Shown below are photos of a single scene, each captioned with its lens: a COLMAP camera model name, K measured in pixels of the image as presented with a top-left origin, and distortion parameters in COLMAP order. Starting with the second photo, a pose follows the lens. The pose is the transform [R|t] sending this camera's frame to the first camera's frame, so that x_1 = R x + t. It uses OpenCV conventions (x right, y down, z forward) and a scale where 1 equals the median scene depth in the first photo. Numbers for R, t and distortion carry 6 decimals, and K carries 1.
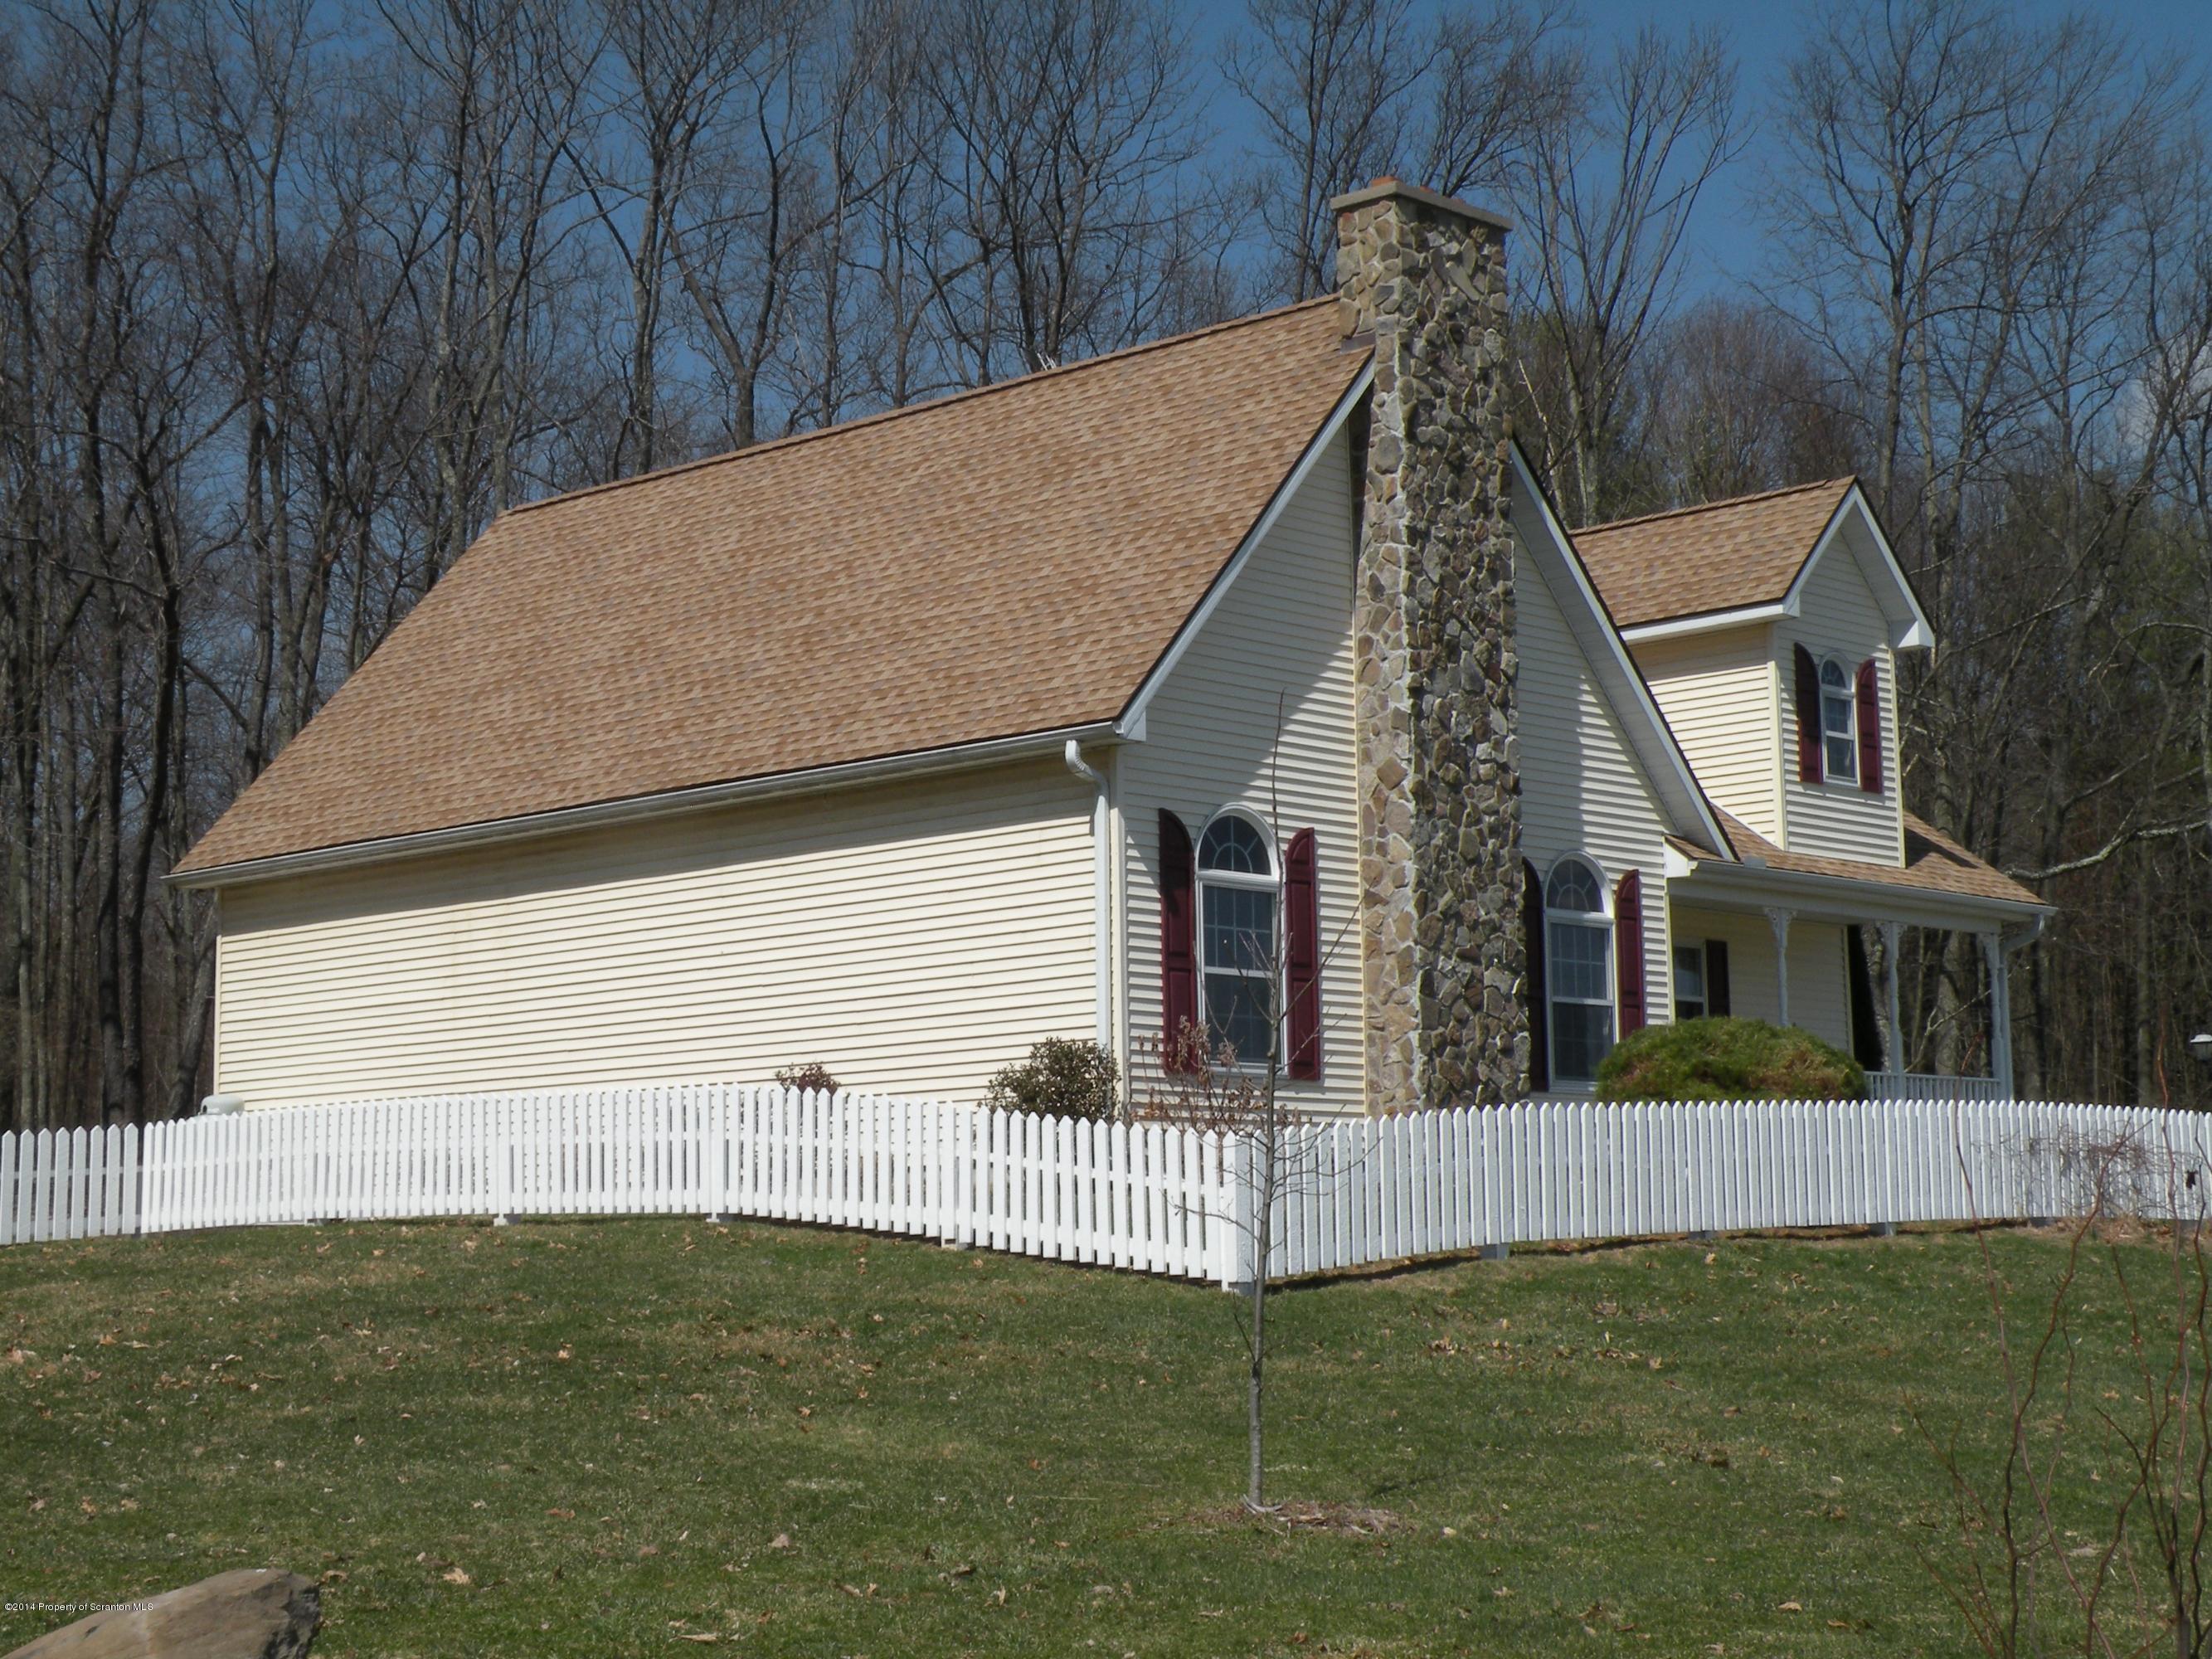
lens RADIAL K [[3641.0, 0, 1106.0], [0, 3641.0, 829.5], [0, 0, 1]] dist [0.208949, 0.004974]
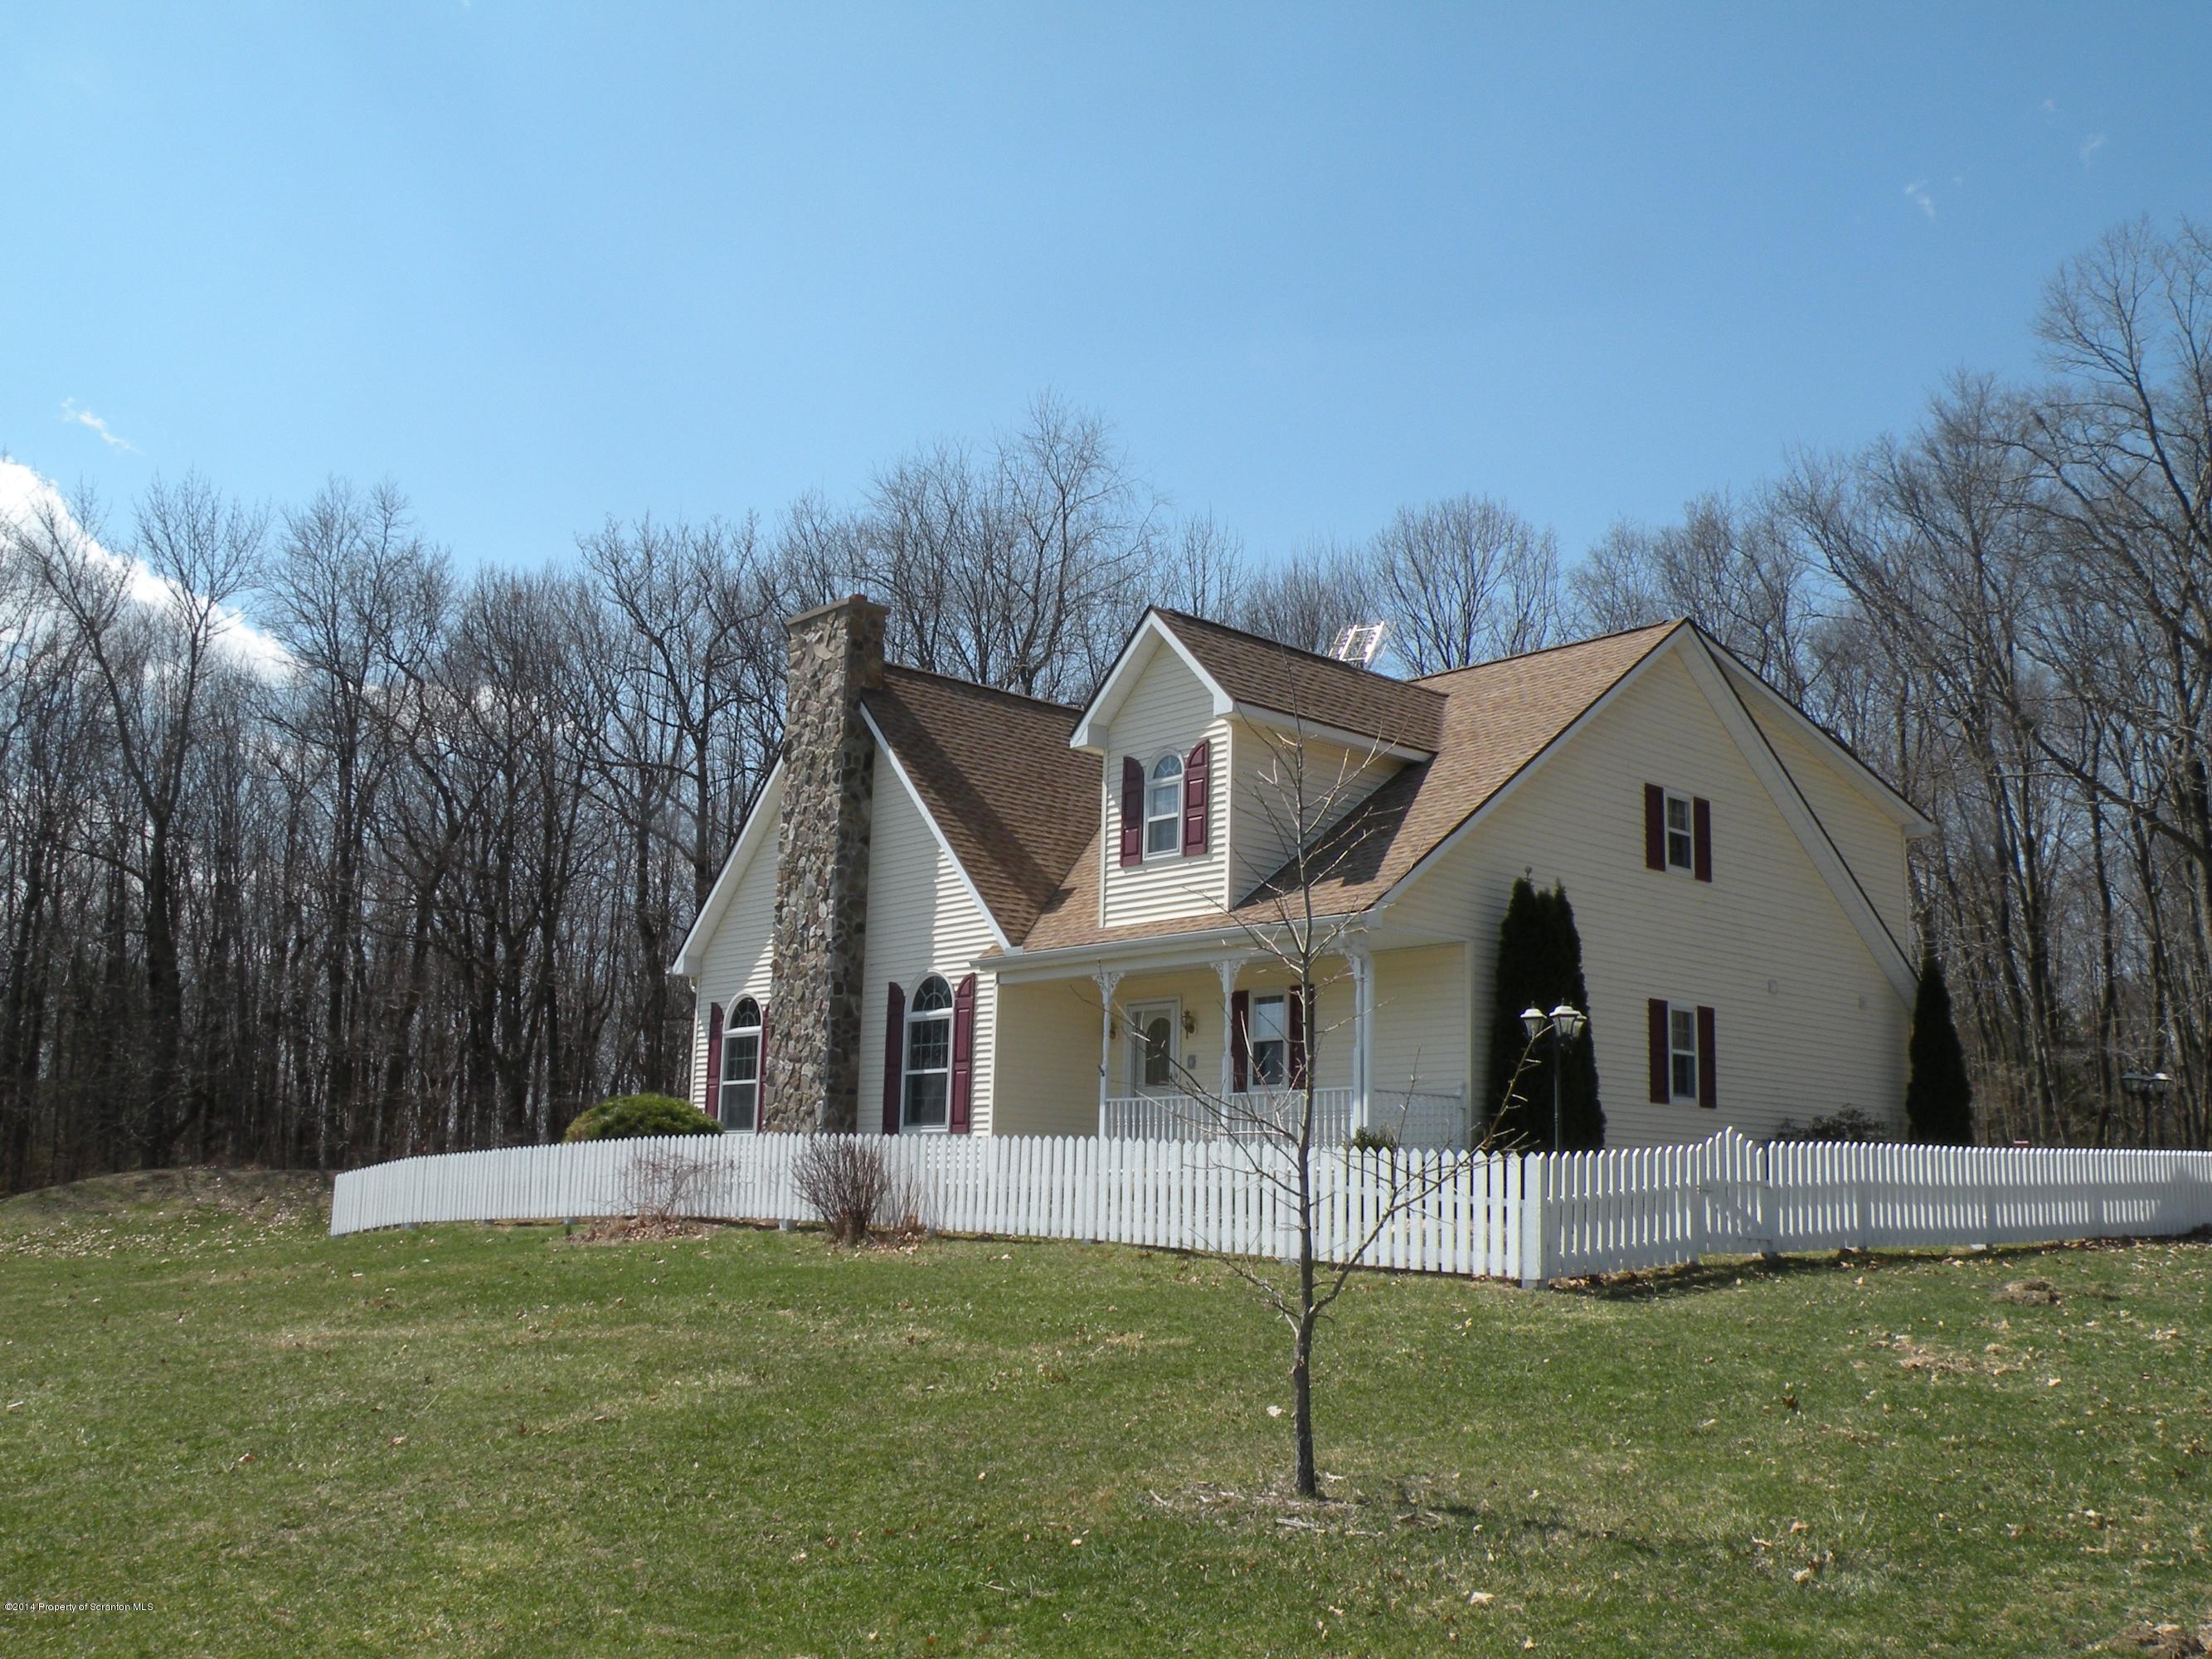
lens RADIAL K [[2059.2, 0, 1106.0], [0, 2059.2, 829.5], [0, 0, 1]] dist [-0.183458, -0.001919]
pose [[-0.077747, -0.177282, -0.981084, 1.010718], [0.102870, 0.977384, -0.184766, 0.118451], [0.991652, -0.115289, -0.057752, 1.195786]]
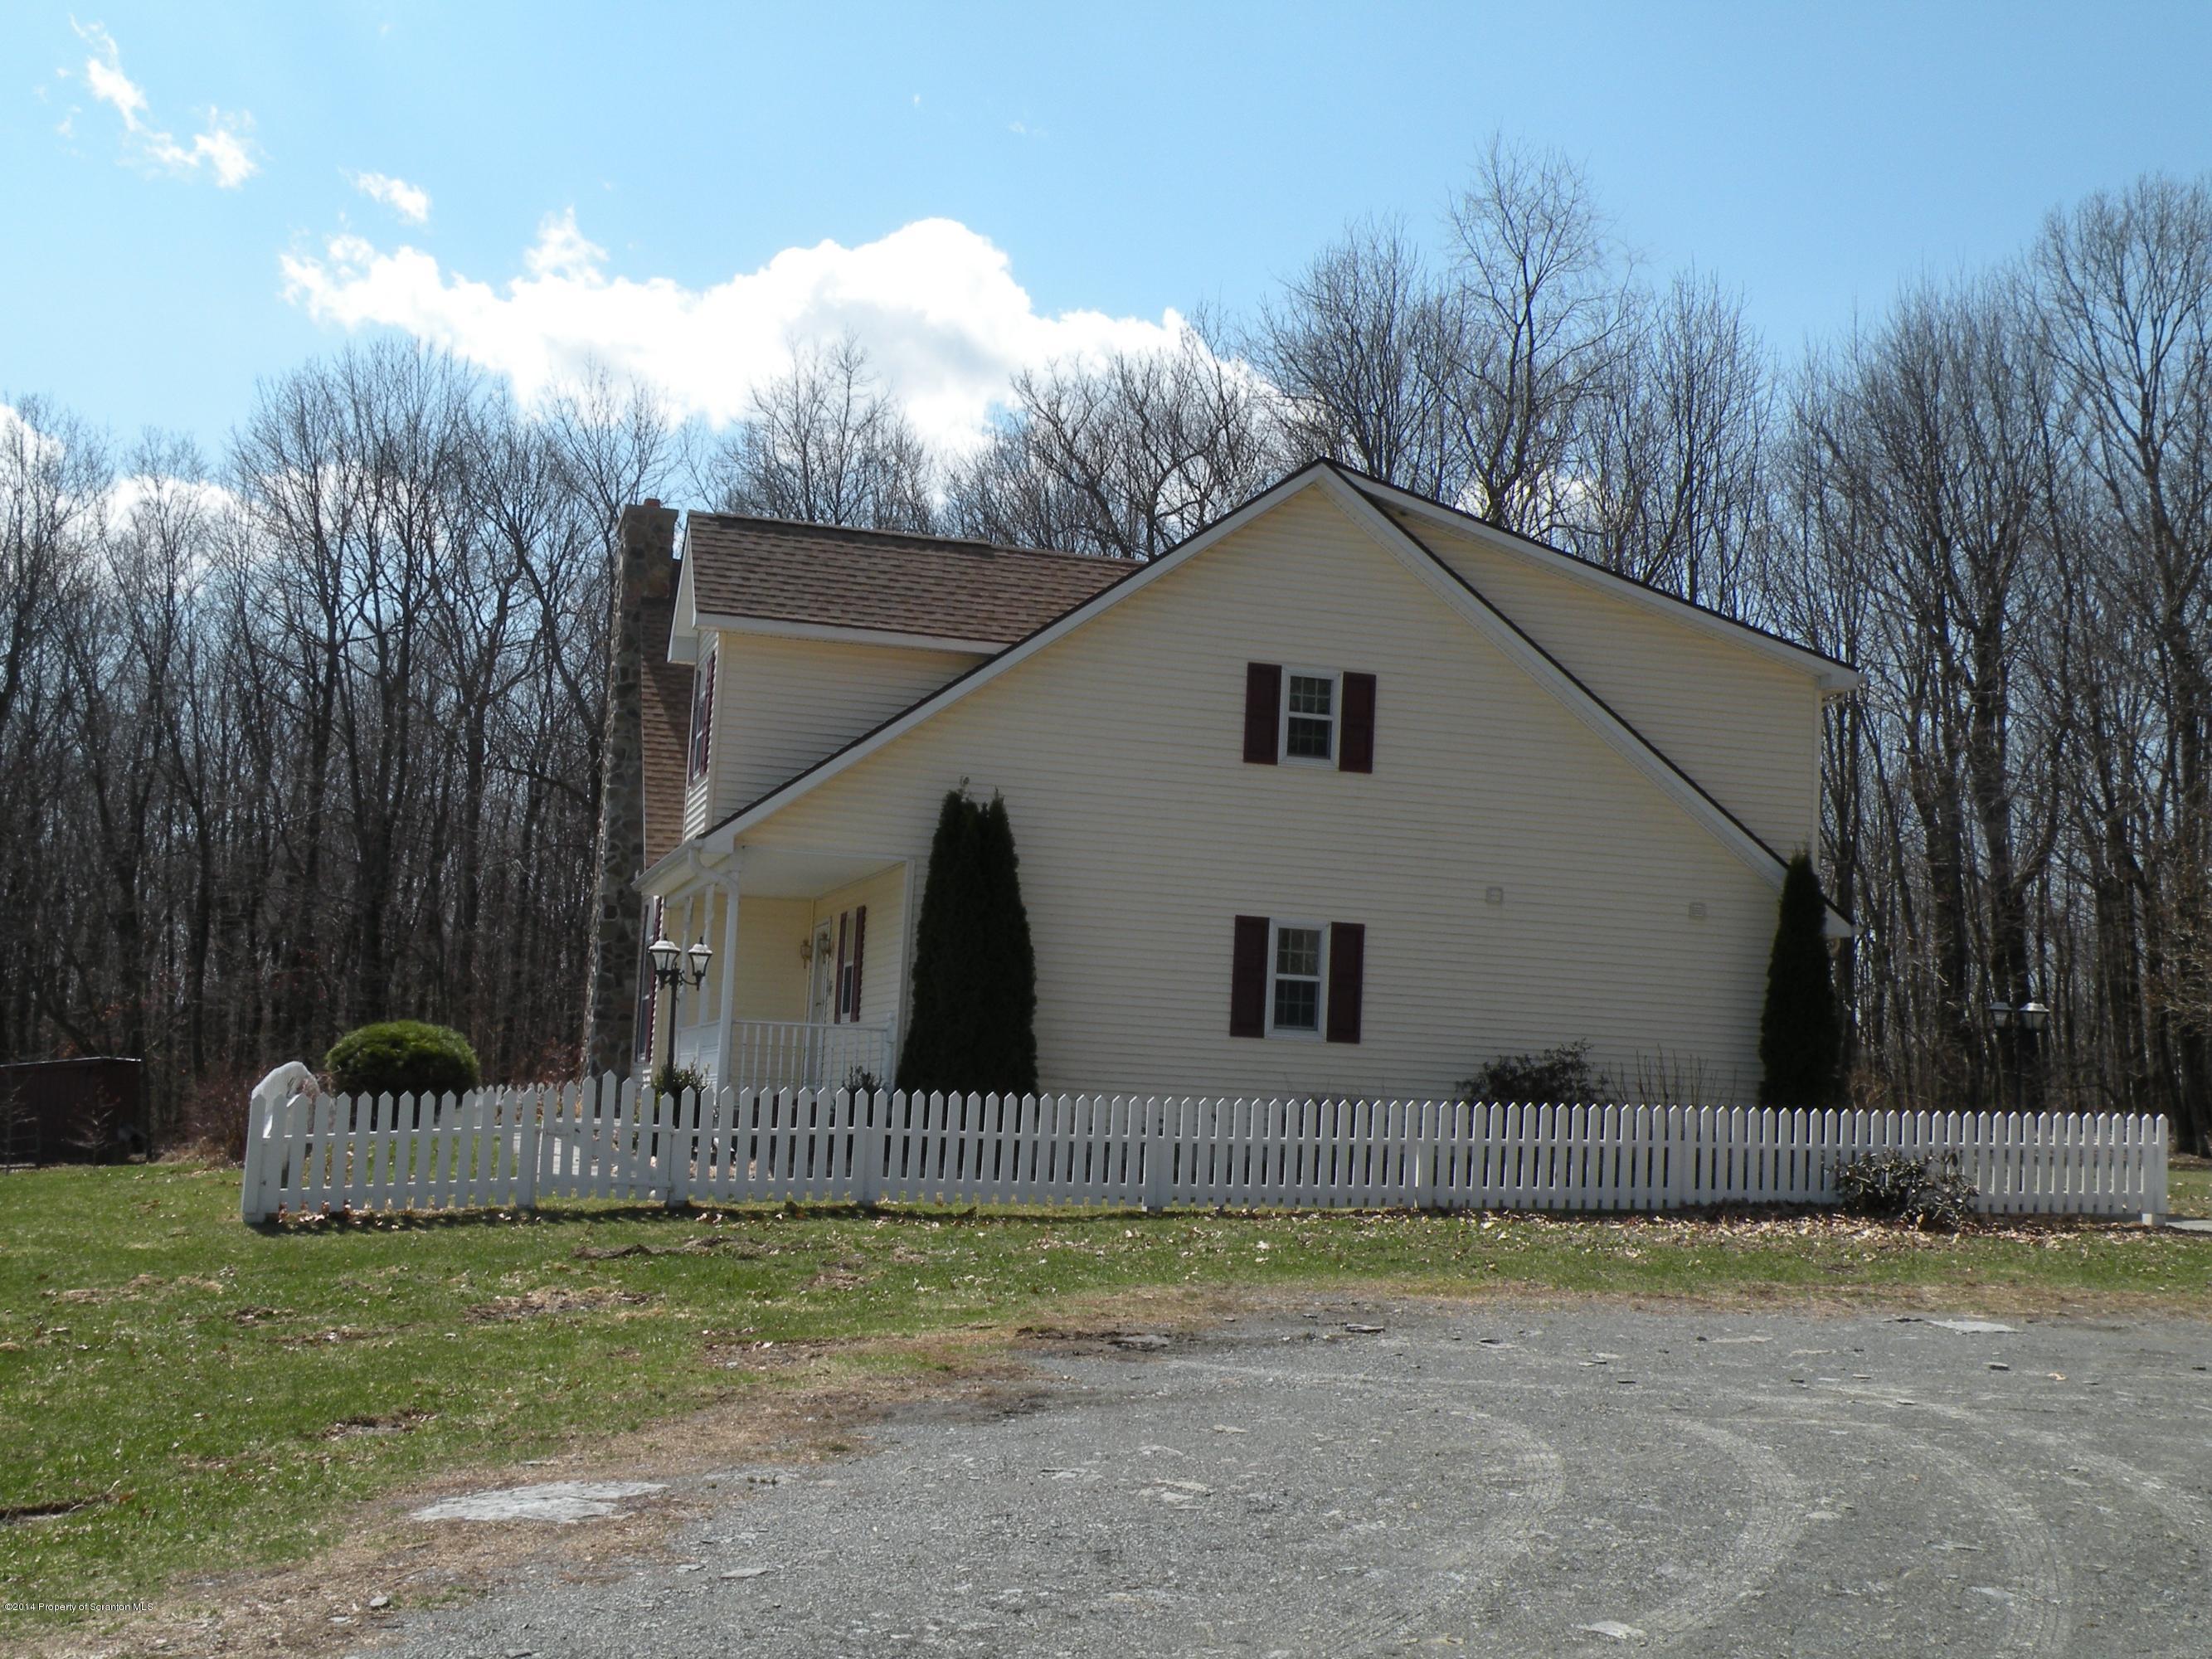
lens RADIAL K [[2708.1, 0, 1106.0], [0, 2708.1, 829.5], [0, 0, 1]] dist [0.040230, 0.027154]
pose [[-0.538076, -0.110901, -0.835569, 0.981579], [0.058524, 0.983999, -0.168289, 0.181762], [0.840862, -0.139453, -0.522976, 1.816758]]
